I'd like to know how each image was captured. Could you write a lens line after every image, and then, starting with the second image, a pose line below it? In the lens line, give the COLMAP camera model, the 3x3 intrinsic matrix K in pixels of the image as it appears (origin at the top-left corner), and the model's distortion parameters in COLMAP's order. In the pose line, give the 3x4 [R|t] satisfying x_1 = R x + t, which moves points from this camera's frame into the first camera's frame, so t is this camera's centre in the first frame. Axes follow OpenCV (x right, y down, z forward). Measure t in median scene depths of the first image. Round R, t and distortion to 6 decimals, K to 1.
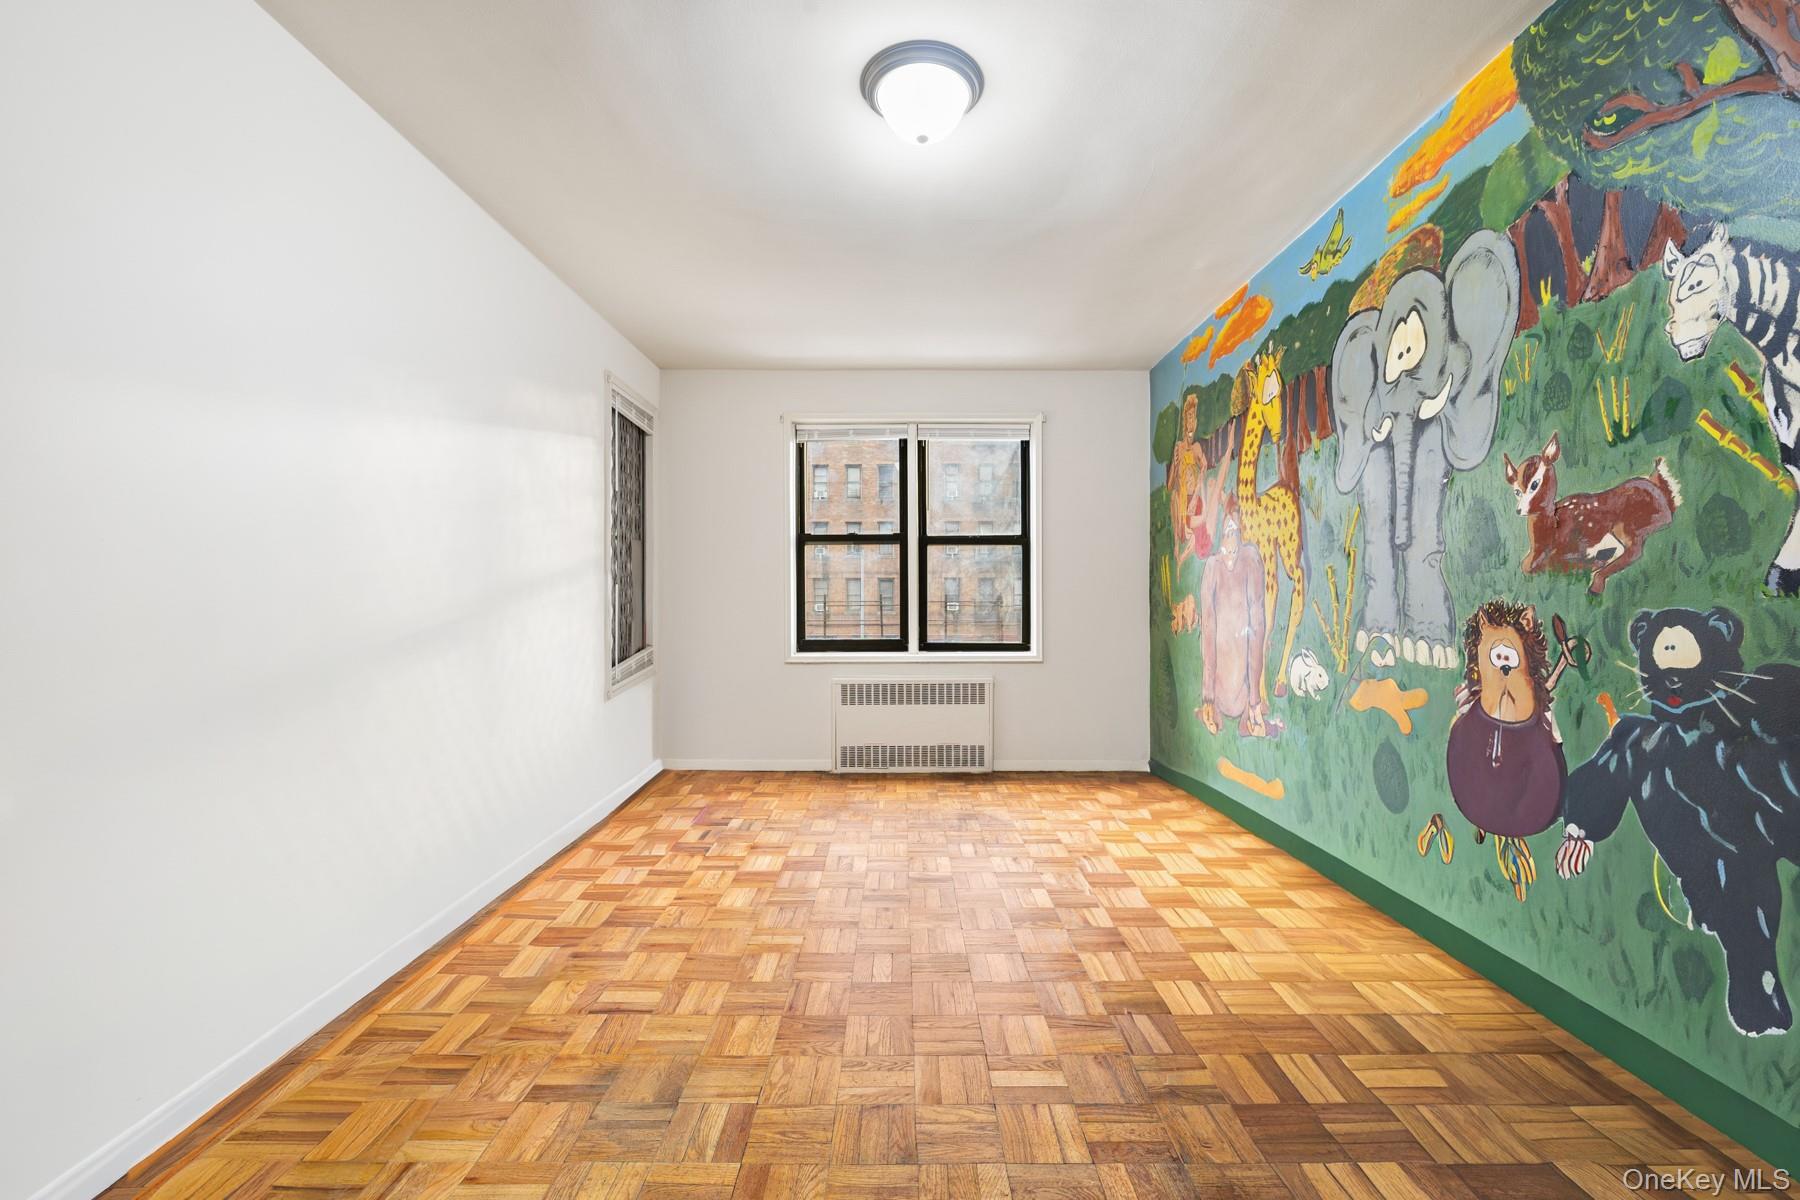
lens RADIAL K [[753.6, 0, 913.7], [0, 753.6, 596.6], [0, 0, 1]] dist [0.001541, -0.000328]
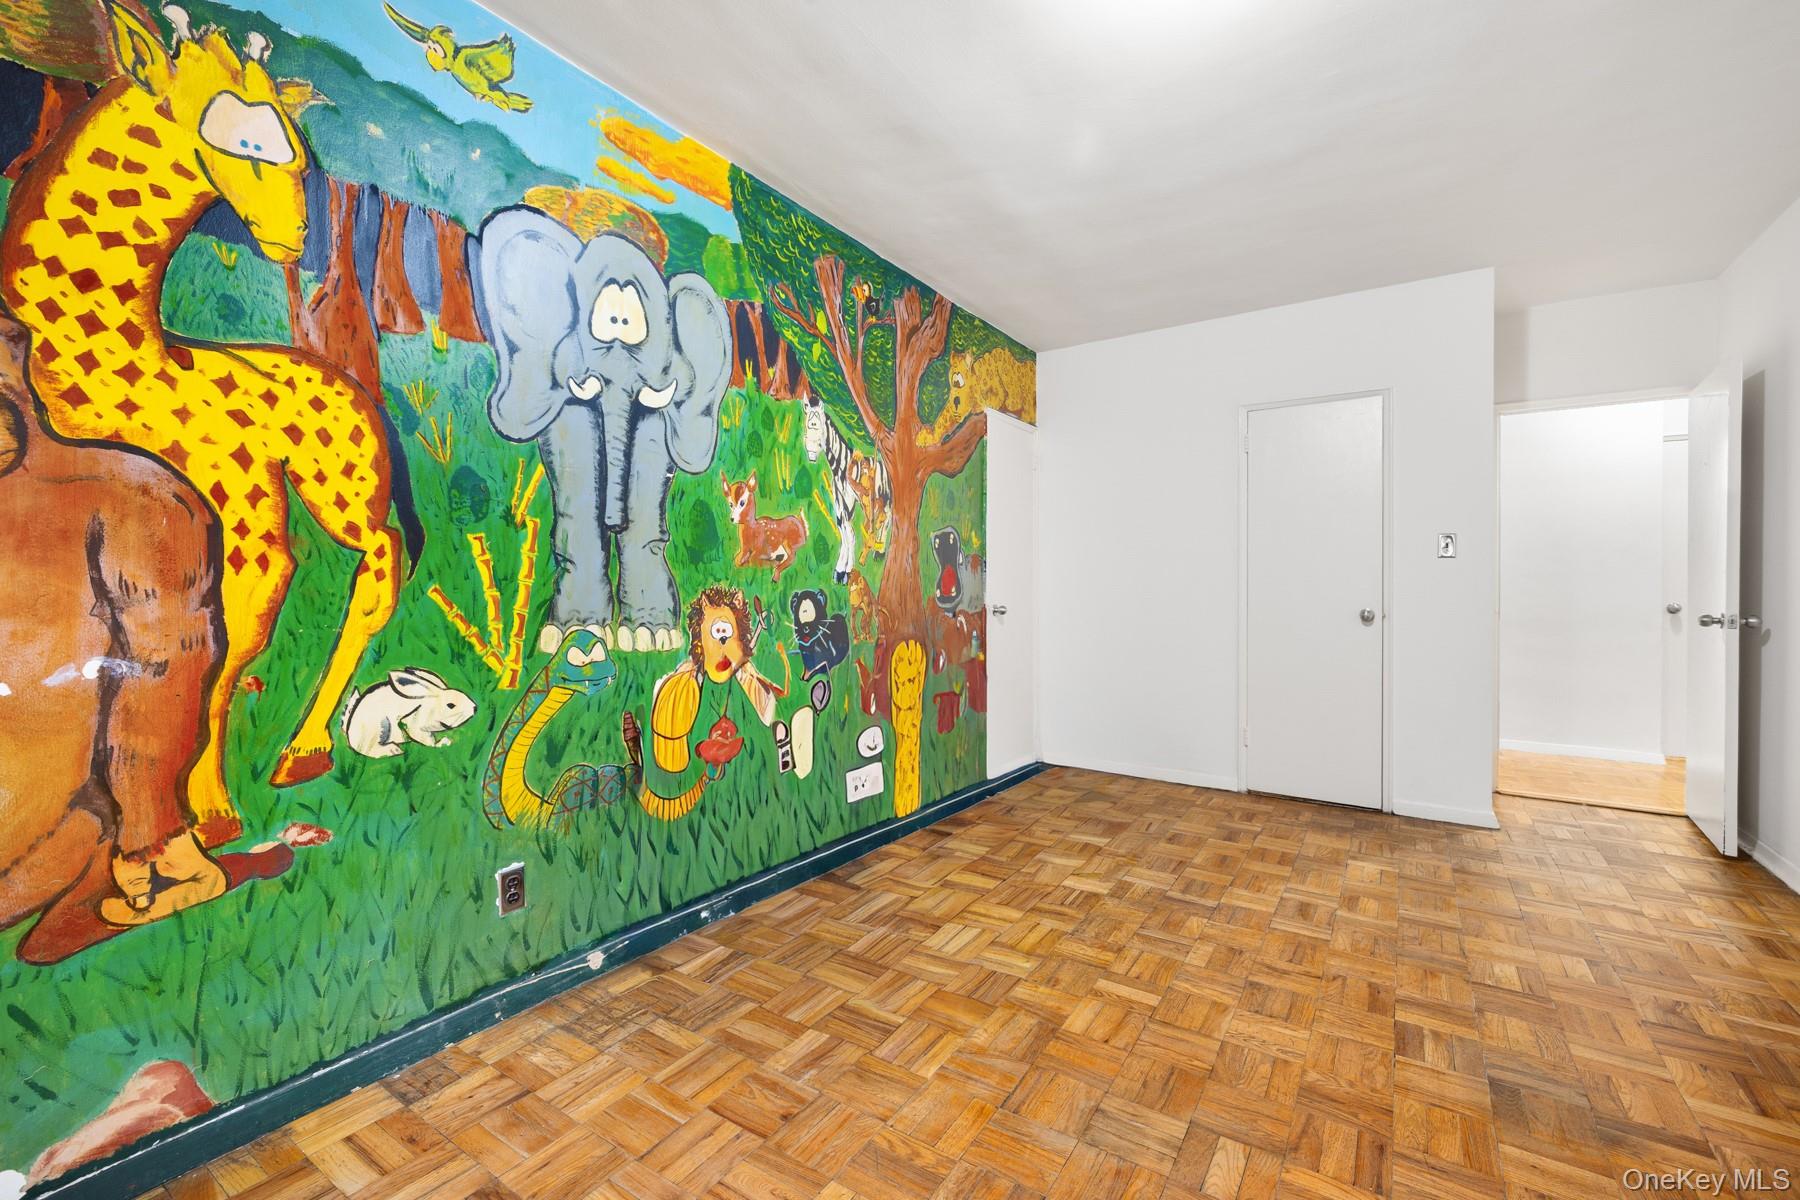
lens RADIAL K [[753.6, 0, 902.8], [0, 753.6, 590.7], [0, 0, 1]] dist [0.001541, -0.000328]
pose [[-0.822919, -0.000955, 0.568157, -0.163218], [0.001372, 0.999992, 0.003669, 0.006741], [-0.568156, 0.003799, -0.822912, 1.545118]]
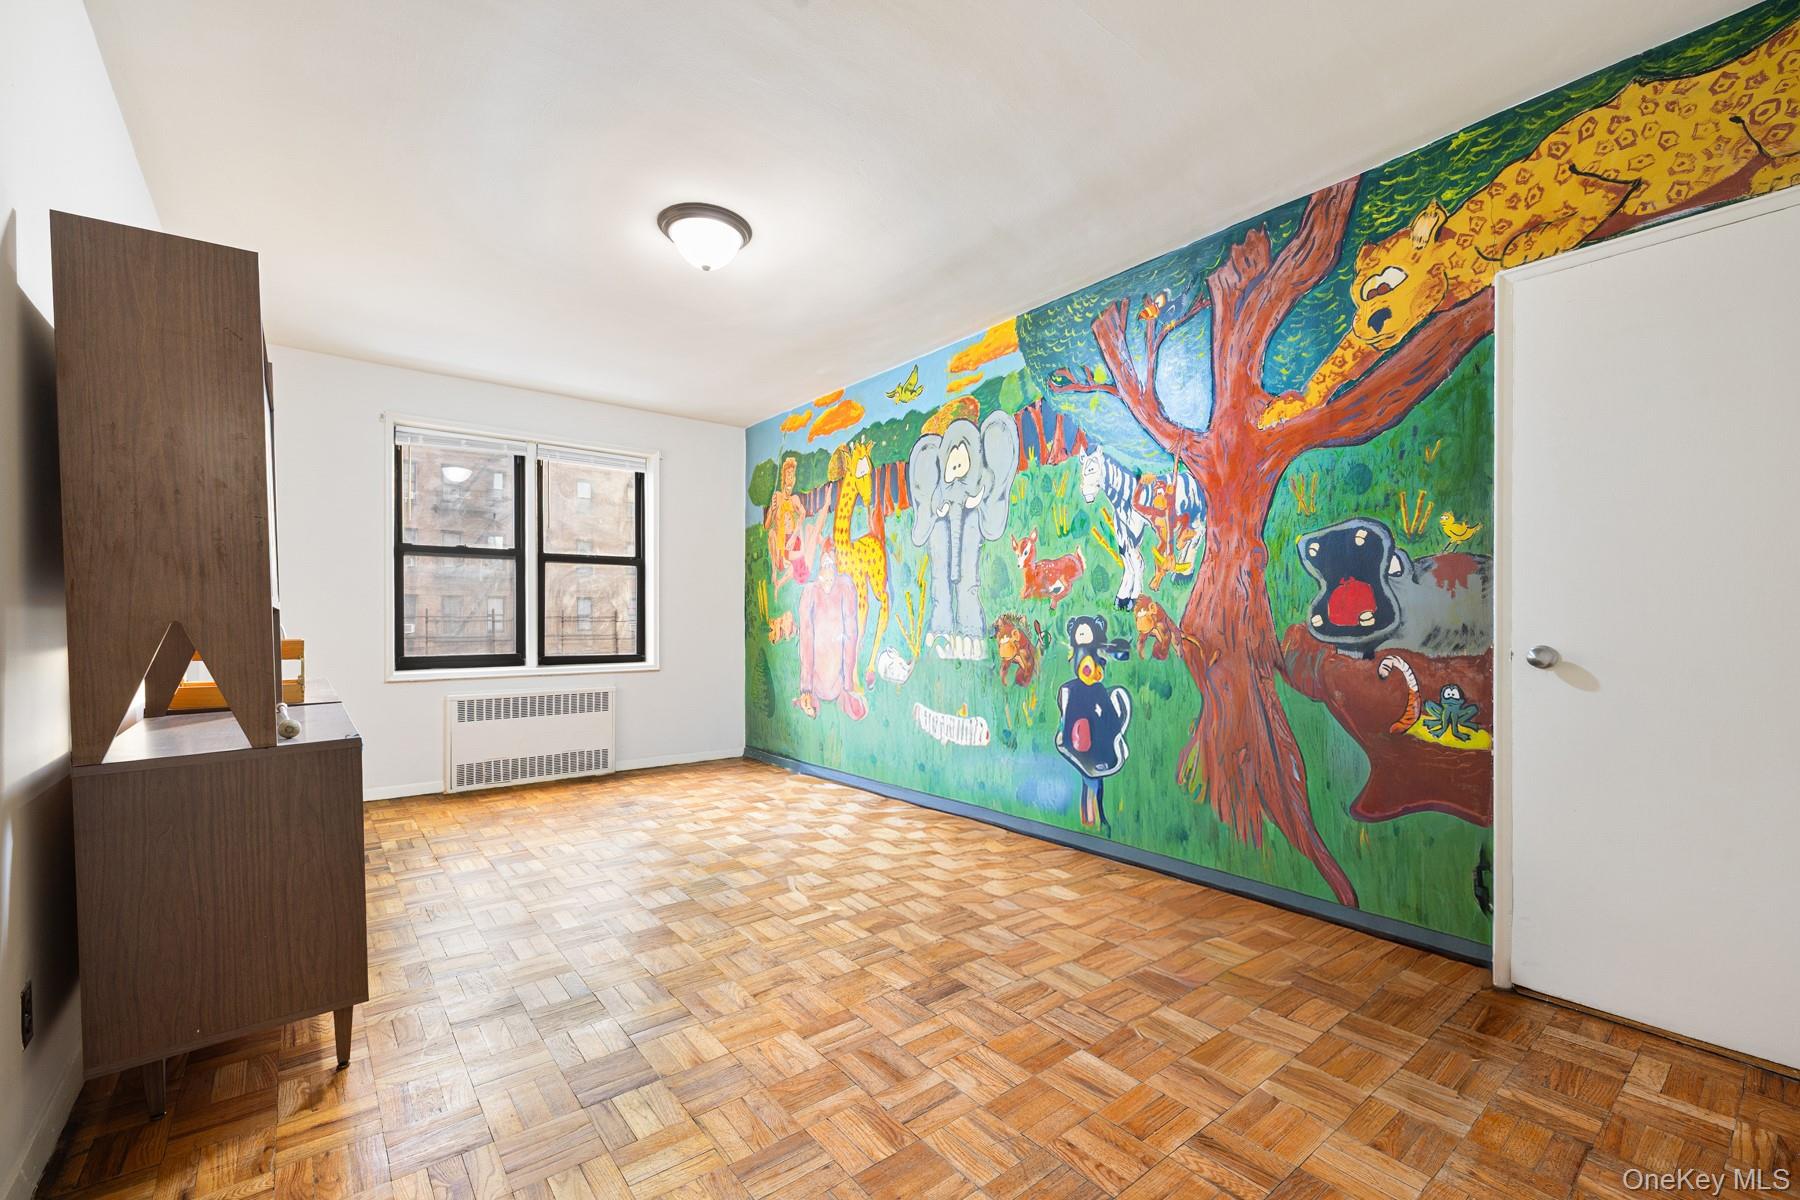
lens RADIAL K [[753.6, 0, 915.6], [0, 753.6, 611.8], [0, 0, 1]] dist [0.001541, -0.000328]
pose [[0.780146, 0.006513, 0.625563, -0.464520], [-0.001845, 0.999965, -0.008110, 0.014208], [-0.625594, 0.005173, 0.780132, -0.249324]]
